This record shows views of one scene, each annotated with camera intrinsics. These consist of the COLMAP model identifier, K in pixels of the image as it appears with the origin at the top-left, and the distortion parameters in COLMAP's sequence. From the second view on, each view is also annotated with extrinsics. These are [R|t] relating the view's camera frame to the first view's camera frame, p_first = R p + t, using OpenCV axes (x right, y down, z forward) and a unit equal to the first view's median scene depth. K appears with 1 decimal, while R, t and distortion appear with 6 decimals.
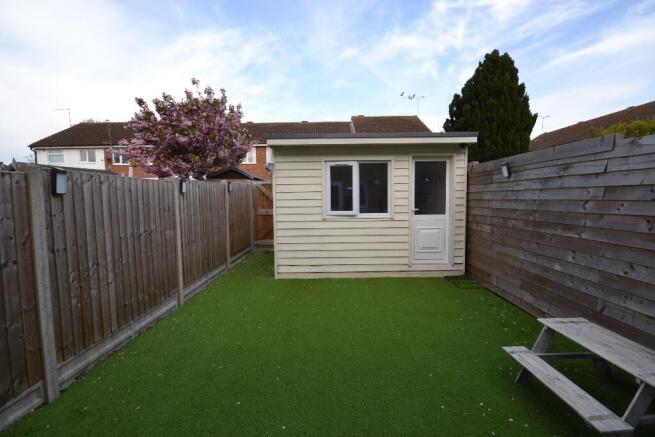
lens RADIAL K [[293.9, 0, 324.8], [0, 293.9, 214.9], [0, 0, 1]] dist [0.012377, -0.007600]
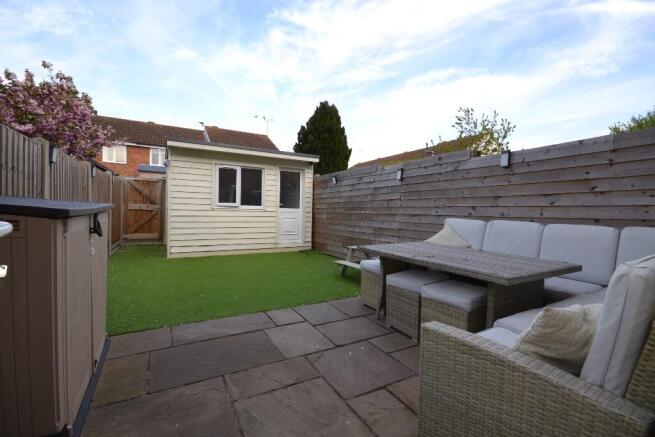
lens RADIAL K [[293.9, 0, 324.8], [0, 293.9, 214.9], [0, 0, 1]] dist [0.012377, -0.007600]
pose [[0.867487, 0.021077, 0.497013, -0.212330], [0.002444, 0.998909, -0.046625, 0.100248], [-0.497454, 0.041661, 0.866489, -0.335686]]
